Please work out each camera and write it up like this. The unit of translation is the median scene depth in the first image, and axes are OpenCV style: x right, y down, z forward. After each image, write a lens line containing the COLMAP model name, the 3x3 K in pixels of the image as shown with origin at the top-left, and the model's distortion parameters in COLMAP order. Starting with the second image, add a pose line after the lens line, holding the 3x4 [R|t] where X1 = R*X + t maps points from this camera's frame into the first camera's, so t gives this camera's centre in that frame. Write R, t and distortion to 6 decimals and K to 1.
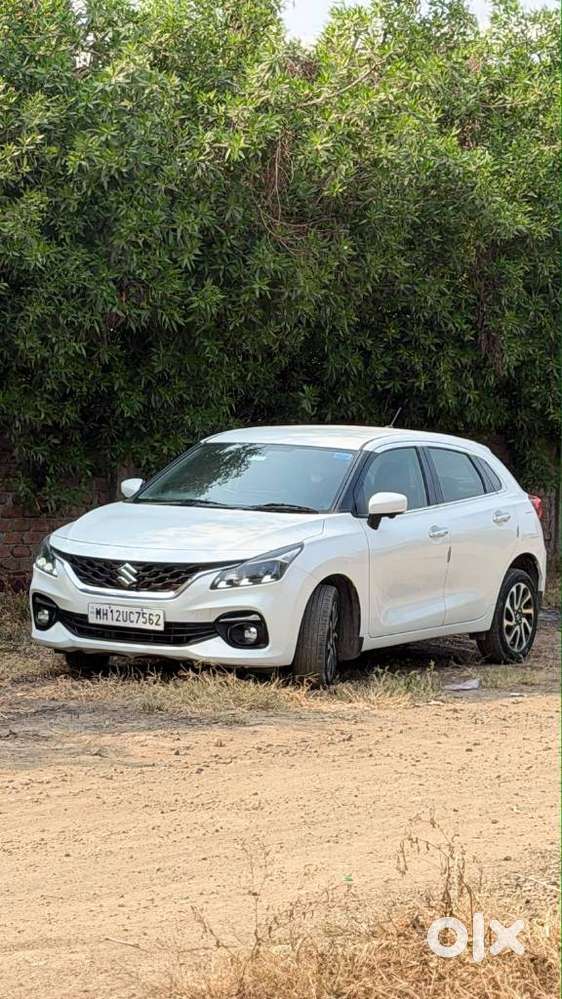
lens RADIAL K [[2767.7, 0, 281.0], [0, 2767.7, 499.5], [0, 0, 1]] dist [0.122046, 0.131410]
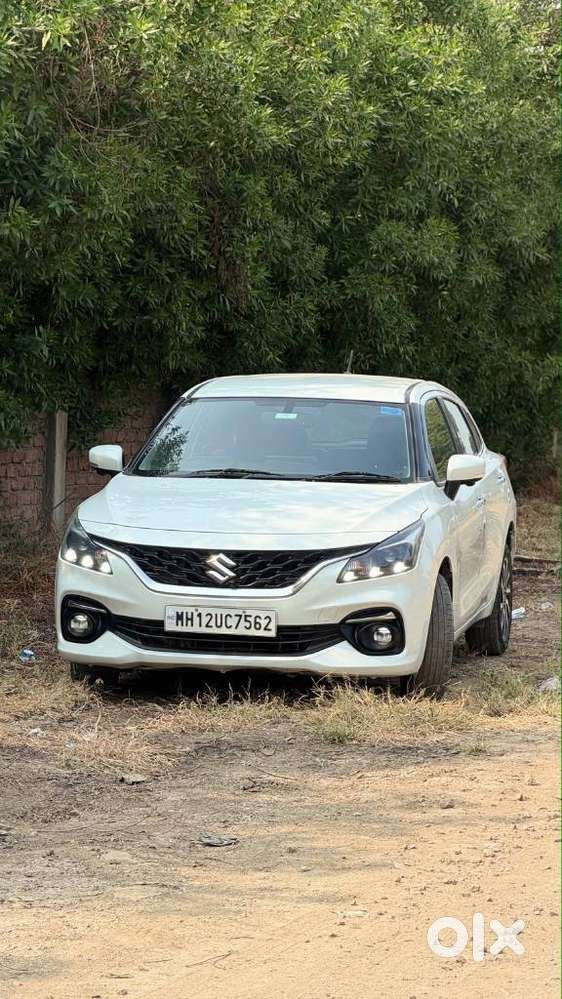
lens RADIAL K [[2989.5, 0, 281.0], [0, 2989.5, 499.5], [0, 0, 1]] dist [0.209932, -0.466943]
pose [[0.948076, -0.030396, 0.316588, -0.308331], [0.024405, 0.999440, 0.022871, -0.011383], [-0.317106, -0.013957, 0.948287, 0.187235]]
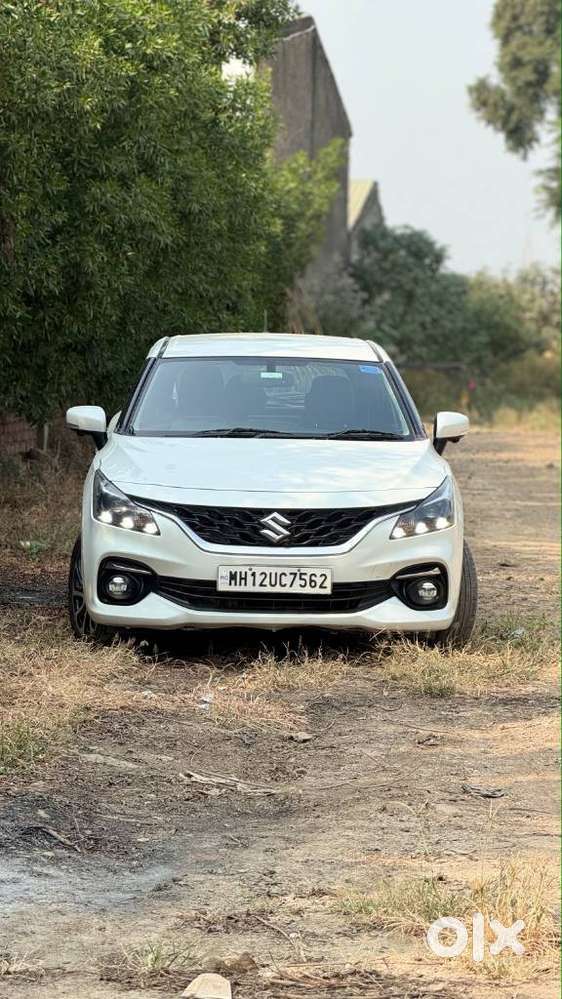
lens RADIAL K [[2989.5, 0, 281.0], [0, 2989.5, 499.5], [0, 0, 1]] dist [0.209932, -0.466943]
pose [[0.855034, -0.048918, 0.516259, -0.493733], [0.032399, 0.998635, 0.040966, -0.015461], [-0.517559, -0.018301, 0.855452, 0.270010]]
